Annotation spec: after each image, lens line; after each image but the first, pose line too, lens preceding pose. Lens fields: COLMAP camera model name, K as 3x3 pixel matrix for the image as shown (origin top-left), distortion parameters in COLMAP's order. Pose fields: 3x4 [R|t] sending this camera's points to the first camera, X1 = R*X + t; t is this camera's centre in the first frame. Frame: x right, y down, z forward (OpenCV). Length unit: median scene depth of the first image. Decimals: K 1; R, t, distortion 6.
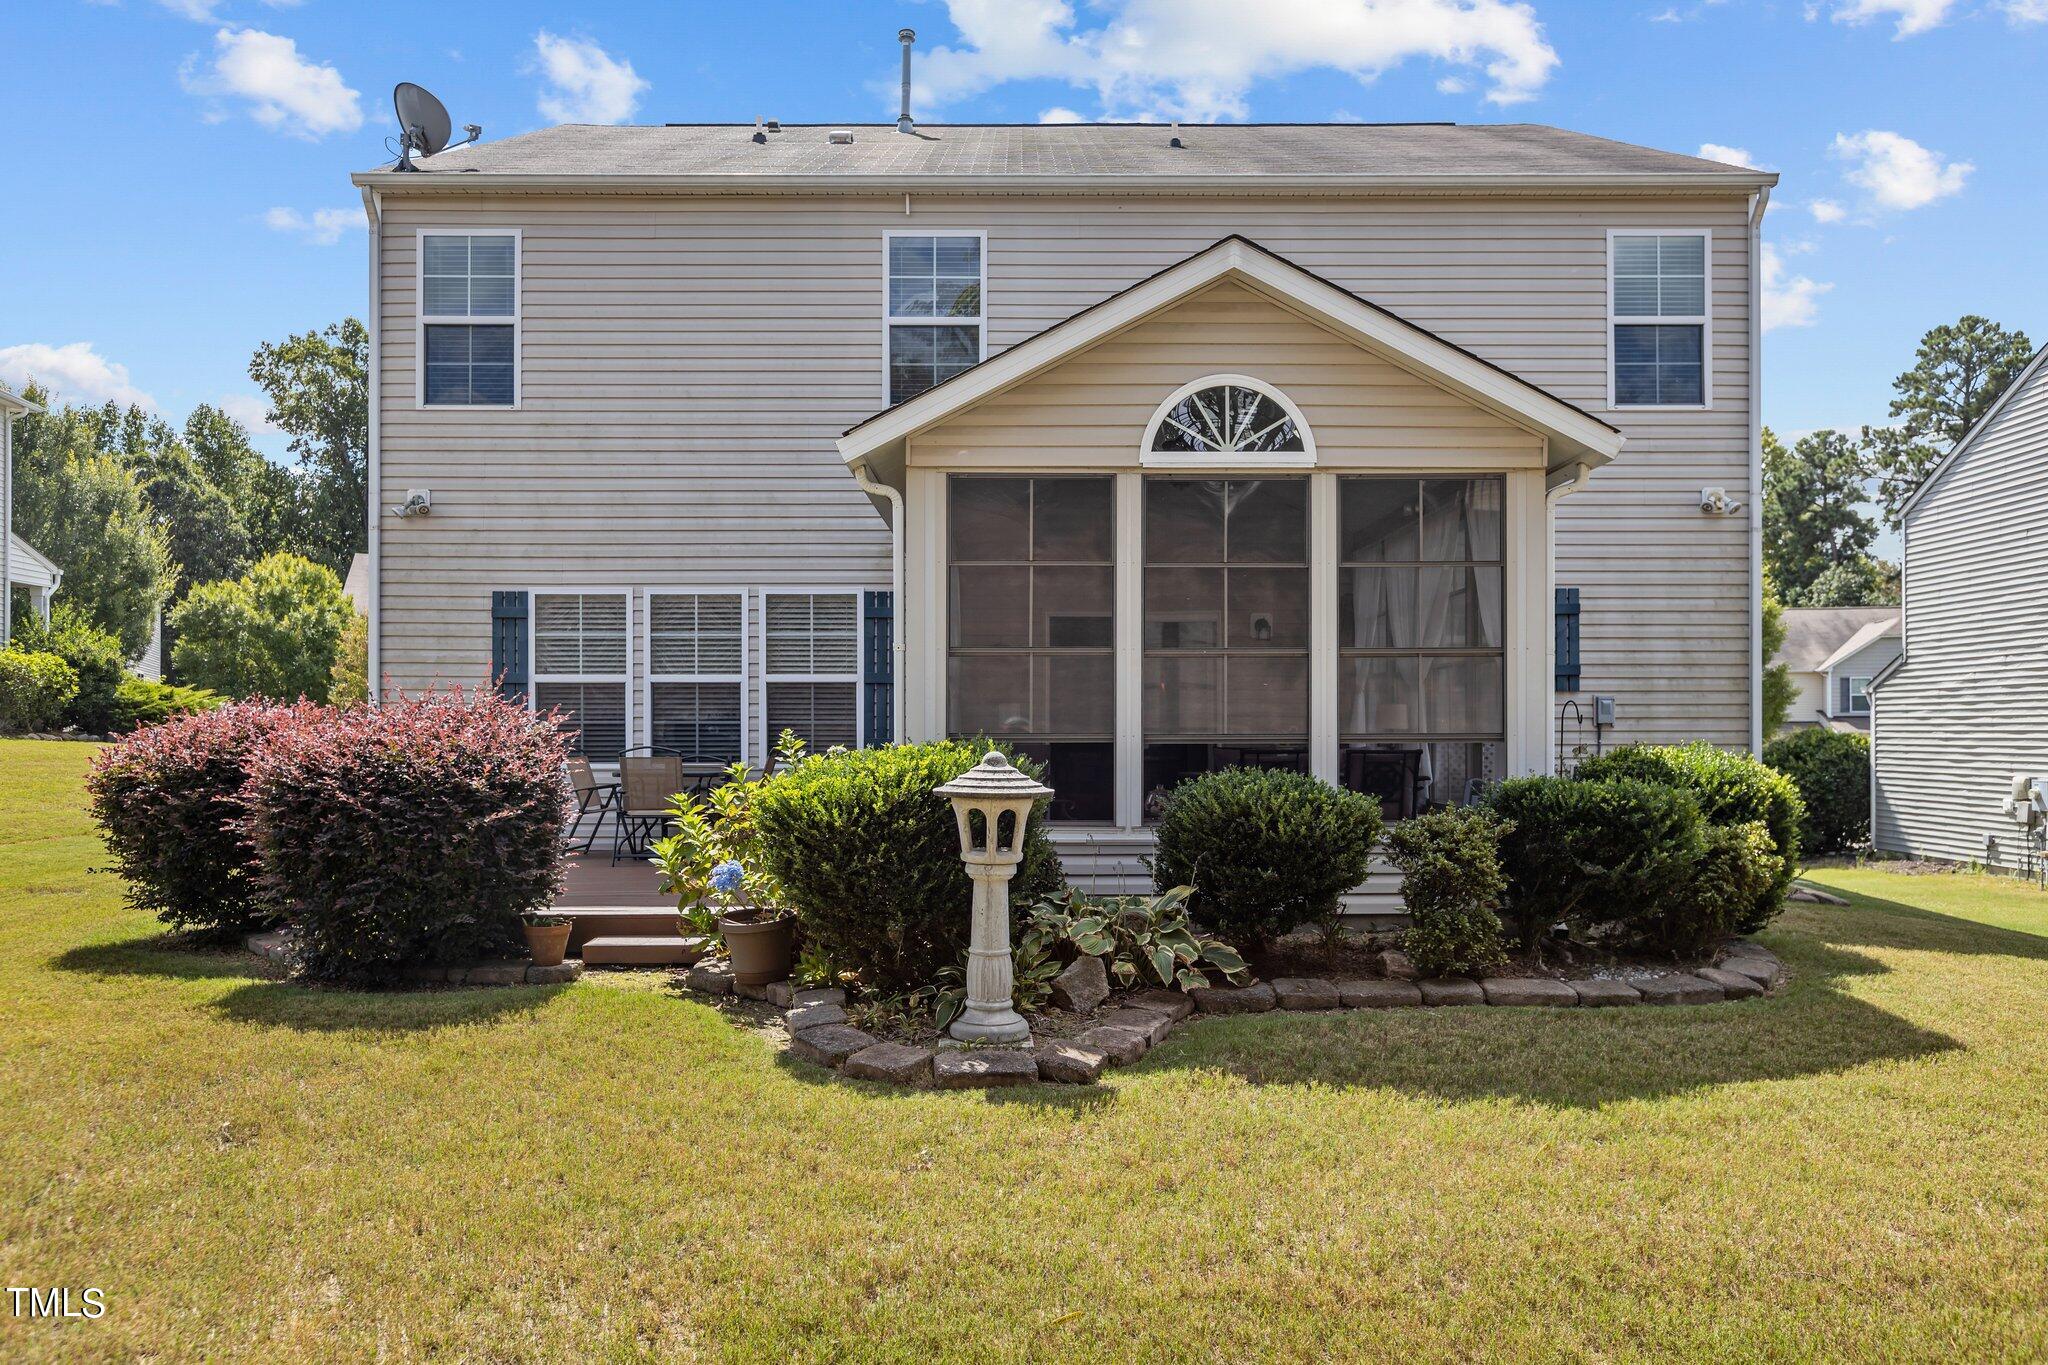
lens RADIAL K [[1423.3, 0, 1025.8], [0, 1423.3, 697.8], [0, 0, 1]] dist [0.009778, -0.006936]
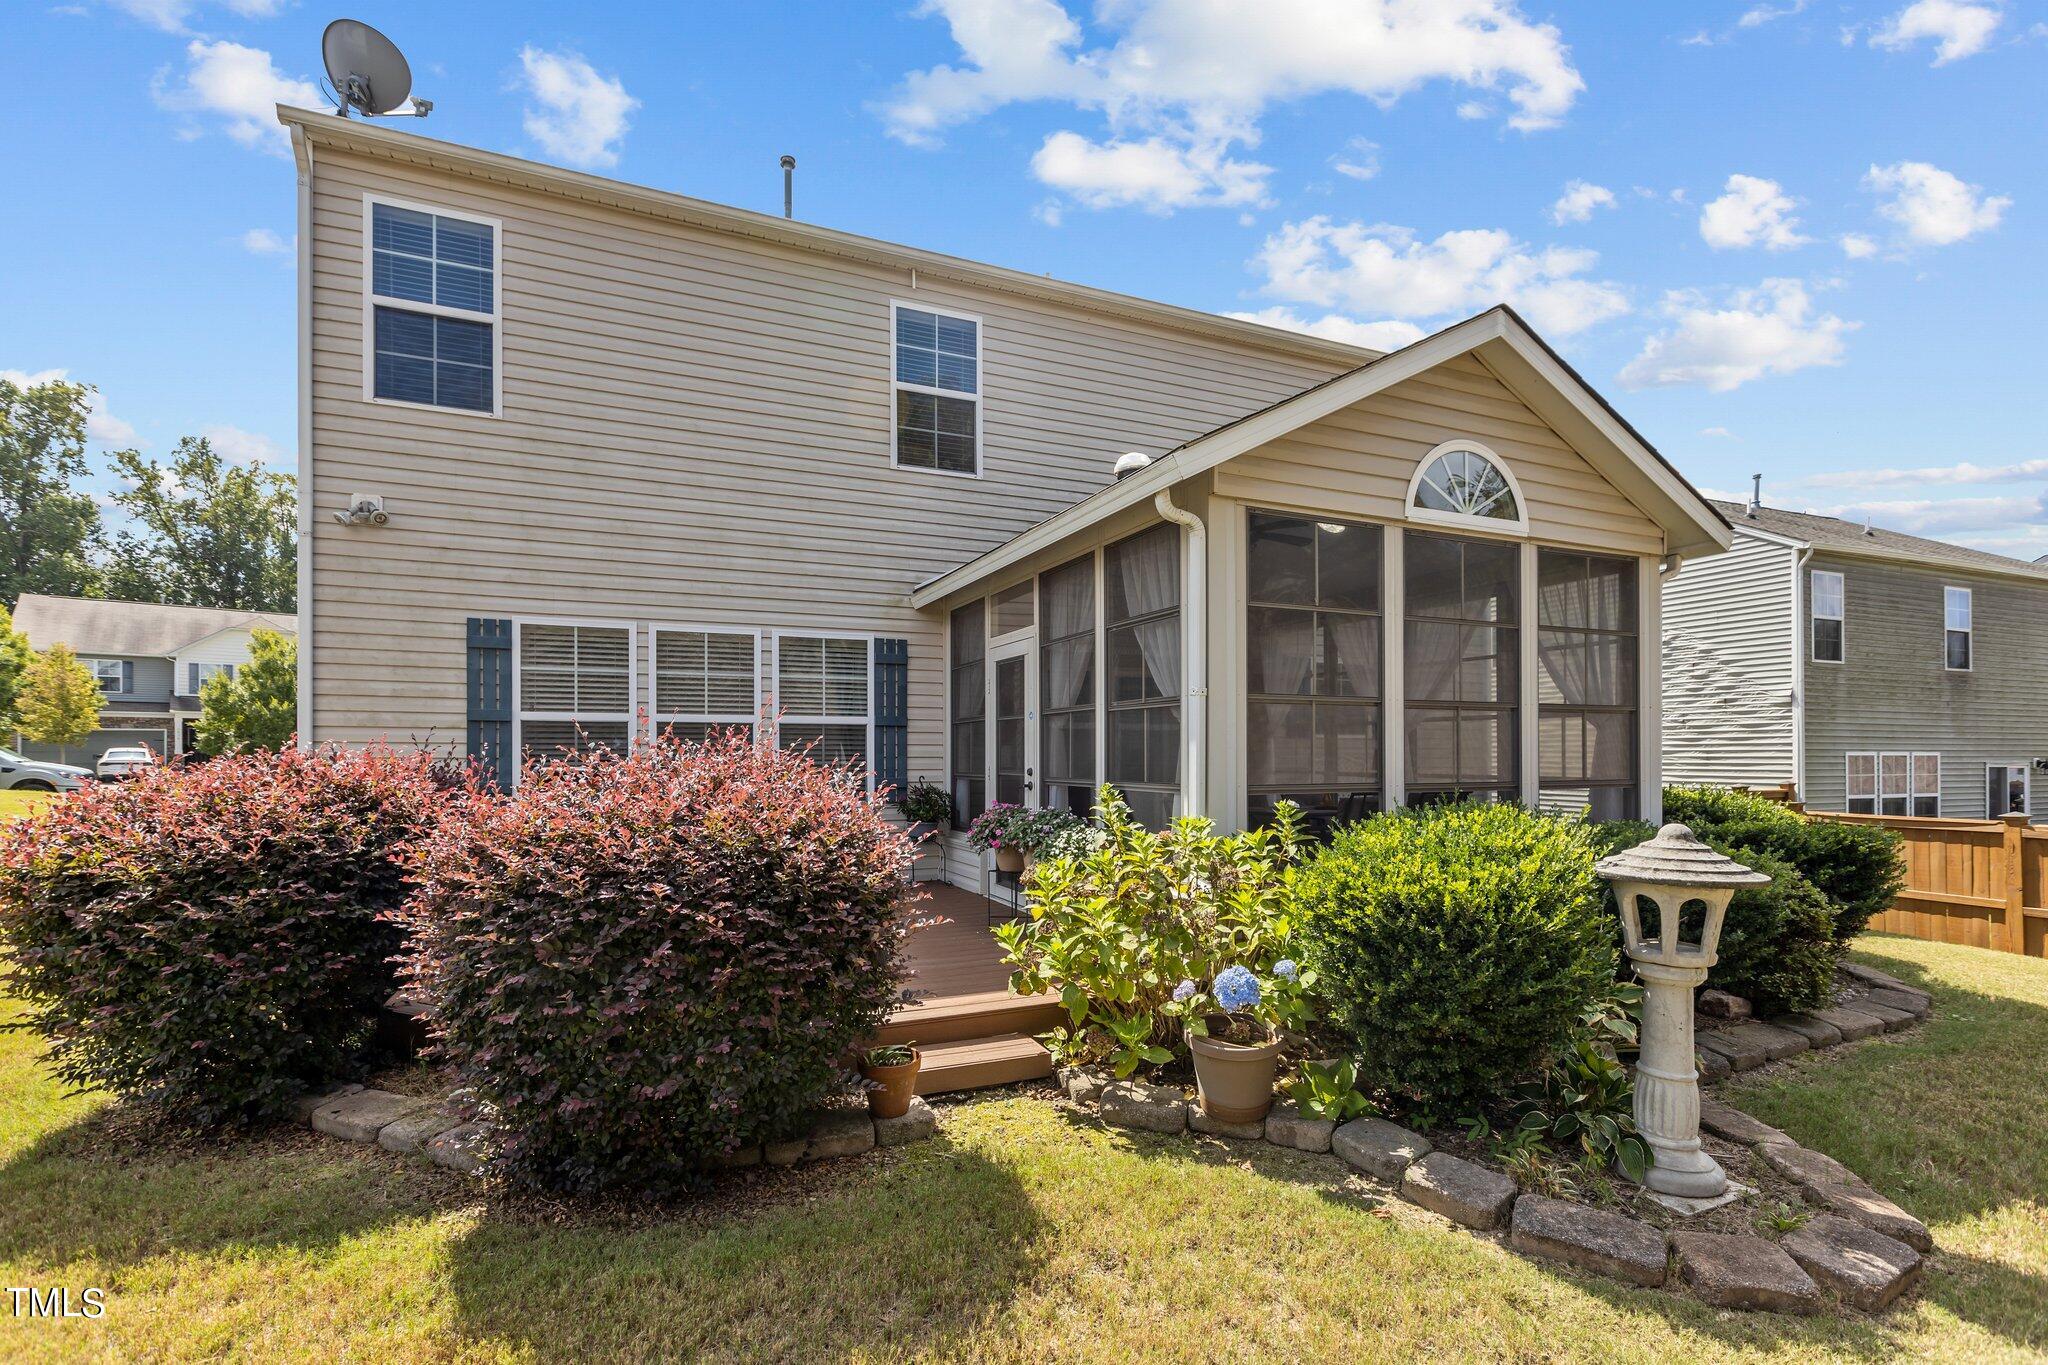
lens RADIAL K [[915.5, 0, 1004.3], [0, 915.5, 740.5], [0, 0, 1]] dist [0.003108, 0.000379]
pose [[0.920226, 0.006213, 0.391337, -0.288483], [-0.009560, 0.999932, 0.006606, -0.004659], [-0.391270, -0.009820, 0.920224, 0.337143]]
